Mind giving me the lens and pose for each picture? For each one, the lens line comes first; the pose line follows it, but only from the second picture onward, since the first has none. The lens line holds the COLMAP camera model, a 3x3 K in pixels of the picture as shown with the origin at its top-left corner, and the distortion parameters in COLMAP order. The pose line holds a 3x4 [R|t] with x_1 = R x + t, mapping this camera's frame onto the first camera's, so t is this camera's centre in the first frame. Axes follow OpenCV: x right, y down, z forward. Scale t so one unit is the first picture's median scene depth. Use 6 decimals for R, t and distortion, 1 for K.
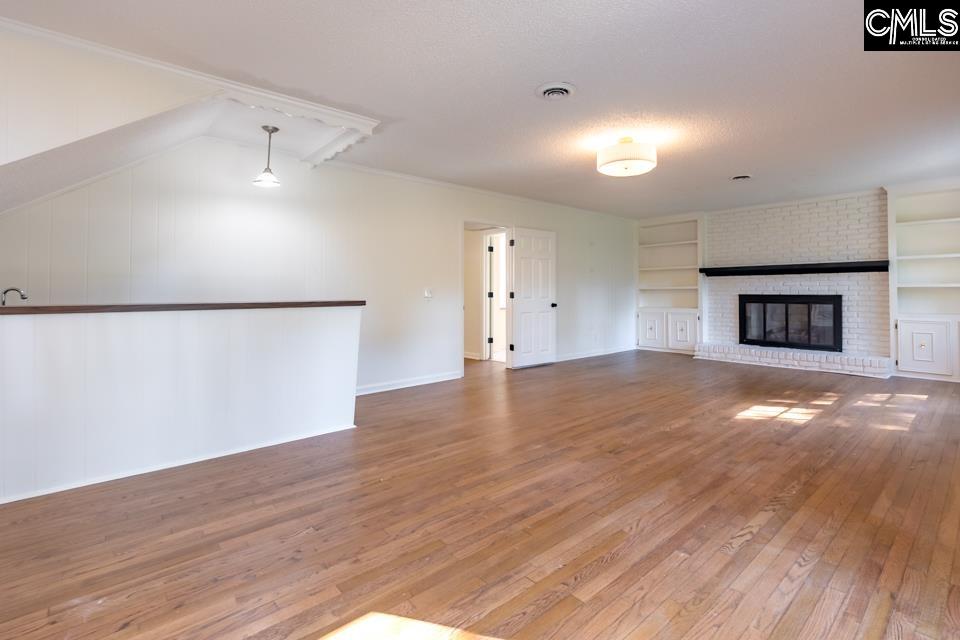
lens RADIAL K [[475.6, 0, 455.1], [0, 475.6, 293.4], [0, 0, 1]] dist [0.002460, 0.000342]
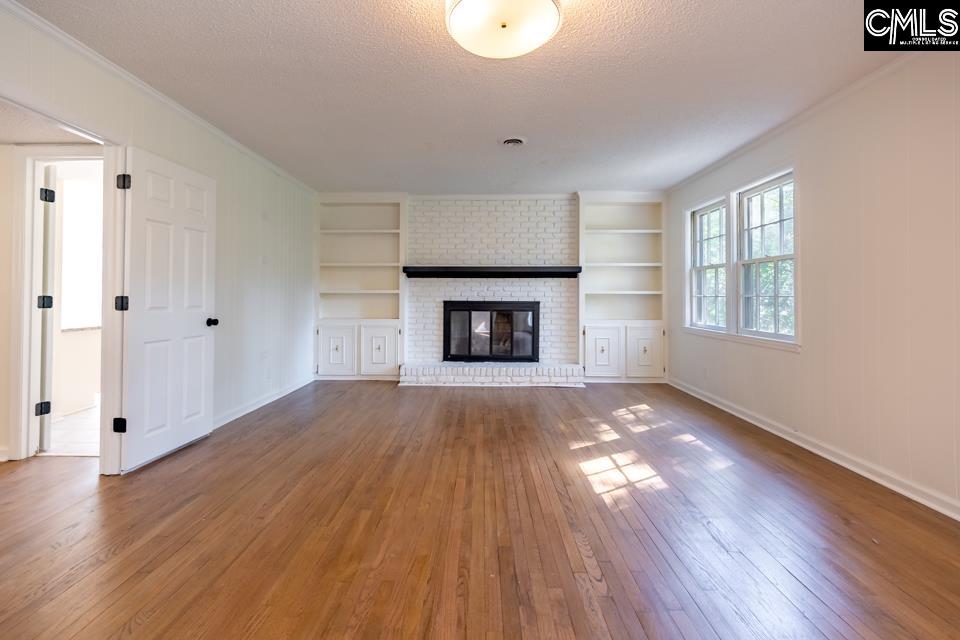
lens RADIAL K [[475.6, 0, 455.1], [0, 475.6, 293.4], [0, 0, 1]] dist [0.002460, 0.000342]
pose [[0.659502, 0.010997, 0.751622, -0.005116], [-0.002886, 0.999923, -0.012097, -0.000645], [-0.751697, 0.005809, 0.659483, 0.468760]]
